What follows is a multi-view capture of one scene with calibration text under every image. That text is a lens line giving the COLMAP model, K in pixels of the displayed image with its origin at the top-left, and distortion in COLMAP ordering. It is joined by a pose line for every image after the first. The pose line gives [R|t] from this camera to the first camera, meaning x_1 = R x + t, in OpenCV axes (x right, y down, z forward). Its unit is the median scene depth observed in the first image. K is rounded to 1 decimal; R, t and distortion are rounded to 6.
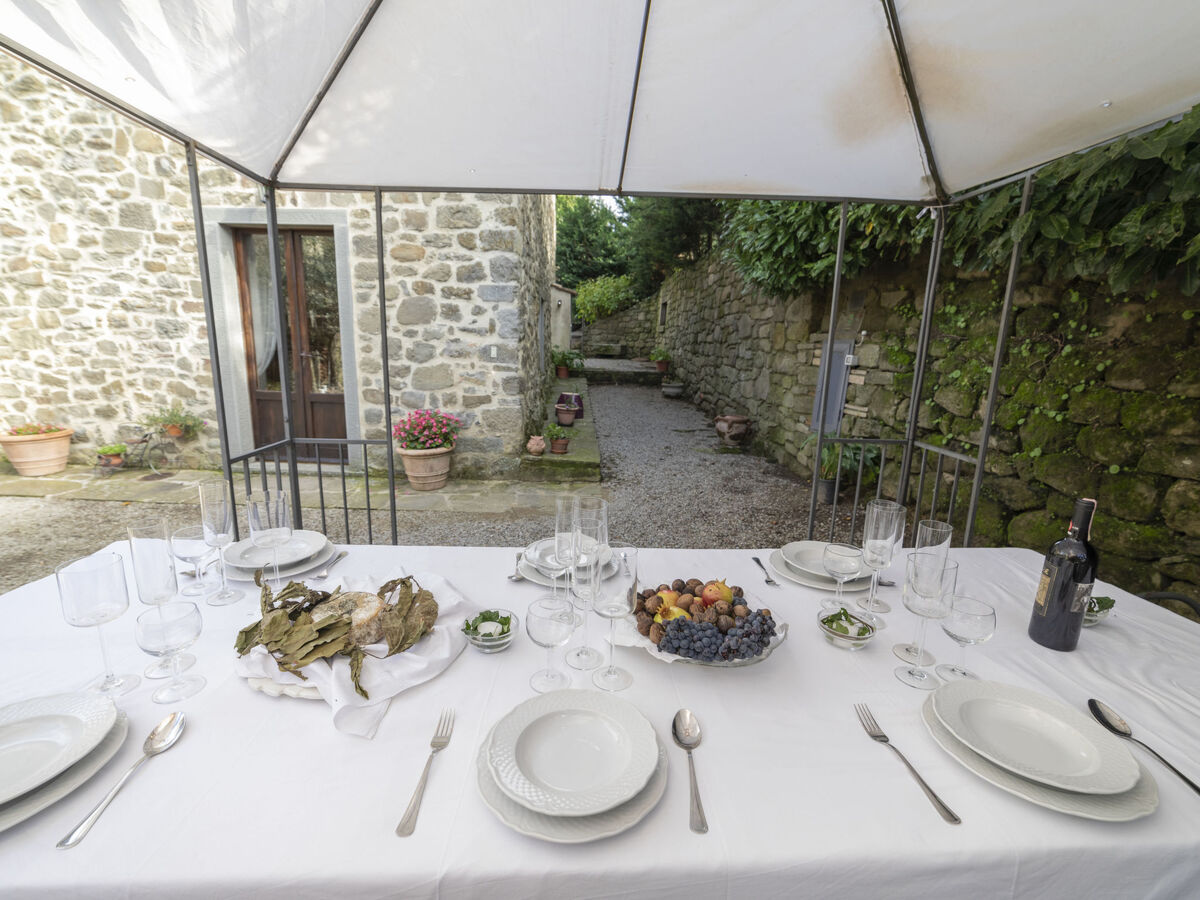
lens RADIAL K [[516.6, 0, 596.6], [0, 516.6, 445.5], [0, 0, 1]] dist [-0.025854, 0.011796]
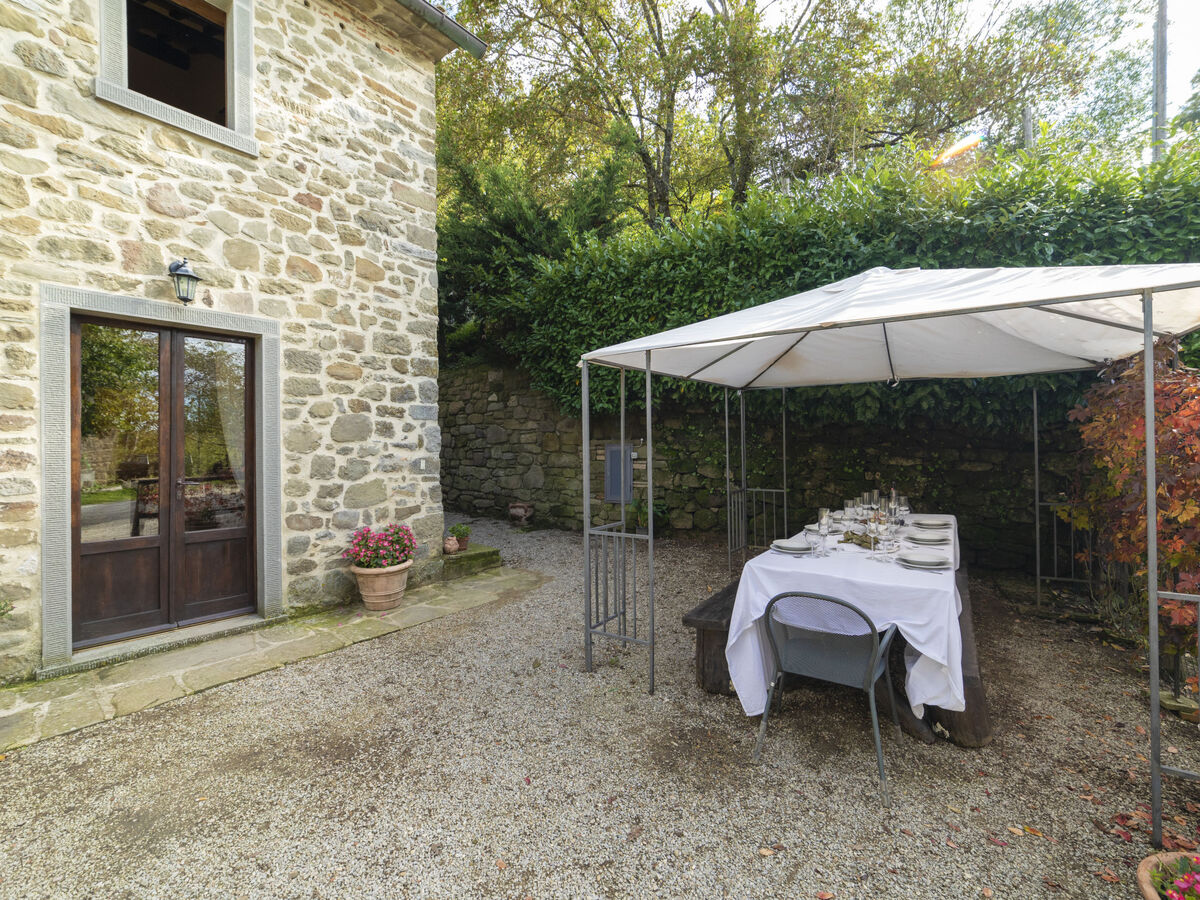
lens RADIAL K [[516.6, 0, 596.6], [0, 516.6, 445.5], [0, 0, 1]] dist [-0.025854, 0.011796]
pose [[0.612739, -0.033284, 0.789584, -0.836008], [0.180800, 0.978519, -0.099057, -0.046626], [-0.769326, 0.203453, 0.605595, 0.049263]]
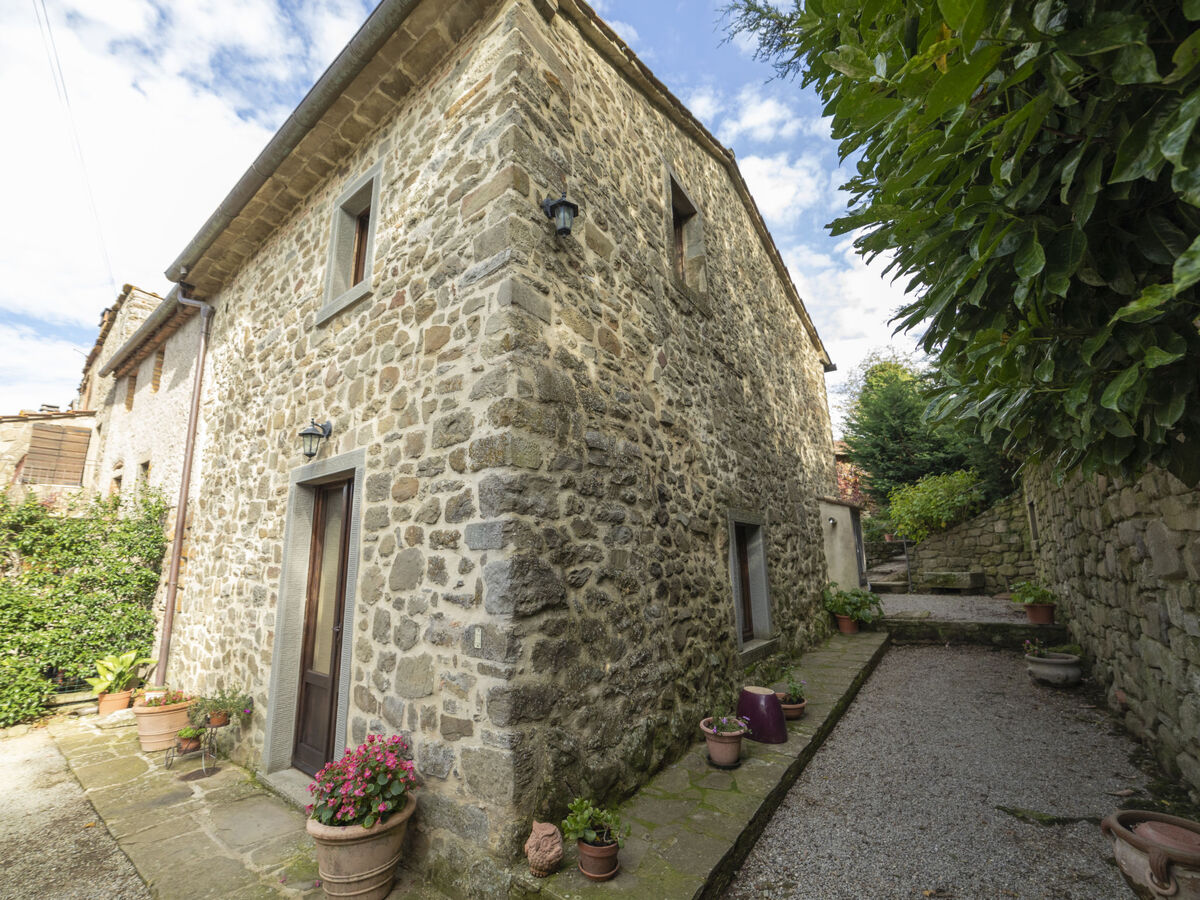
lens RADIAL K [[532.2, 0, 594.3], [0, 532.2, 446.4], [0, 0, 1]] dist [-0.029524, 0.012714]
pose [[0.791285, -0.175126, -0.585832, 0.275768], [-0.078923, 0.920839, -0.381874, -0.164440], [0.606333, 0.348407, 0.714824, 0.594322]]
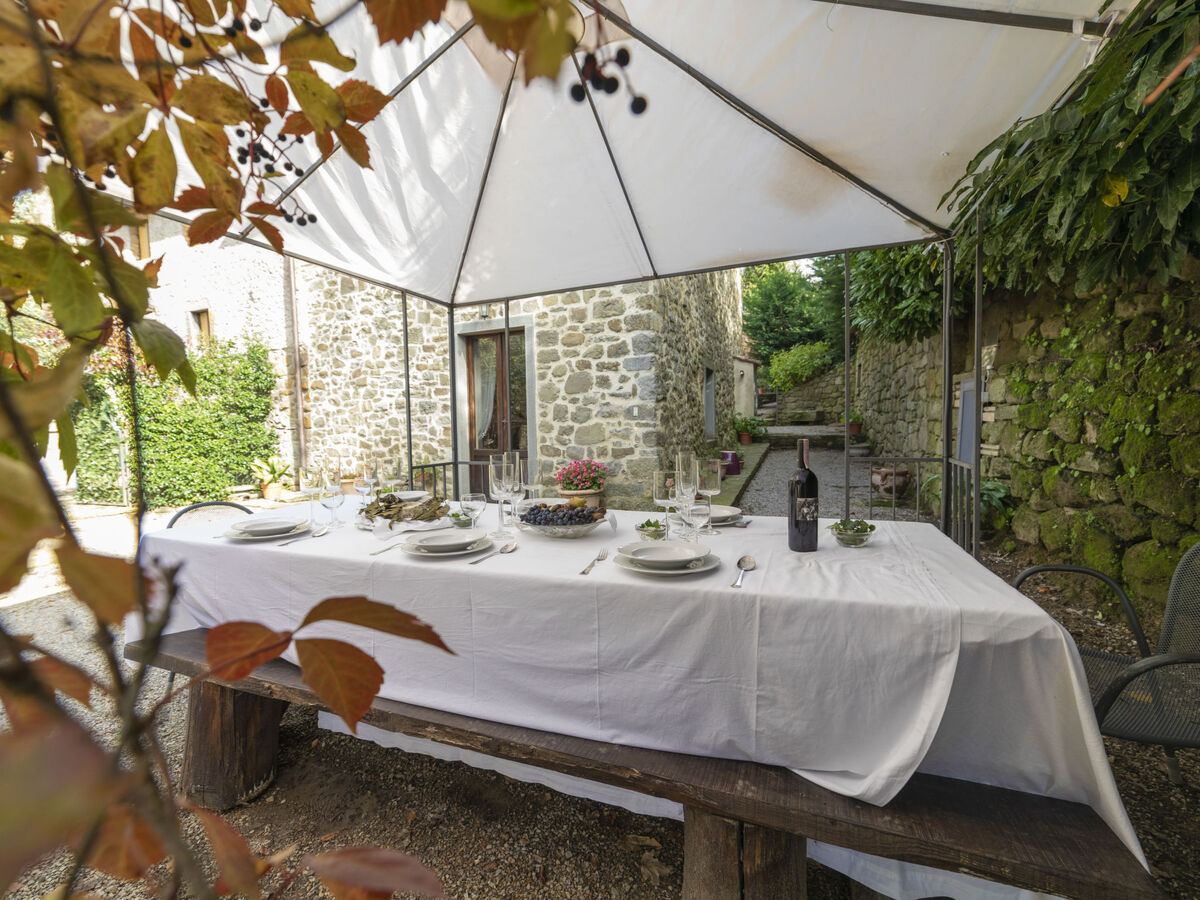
lens RADIAL K [[516.6, 0, 596.6], [0, 516.6, 445.5], [0, 0, 1]] dist [-0.025854, 0.011796]
pose [[0.910622, -0.026707, -0.412377, 0.213354], [-0.035507, 0.989162, -0.142469, 0.072378], [0.411713, 0.144378, 0.899804, -0.110965]]
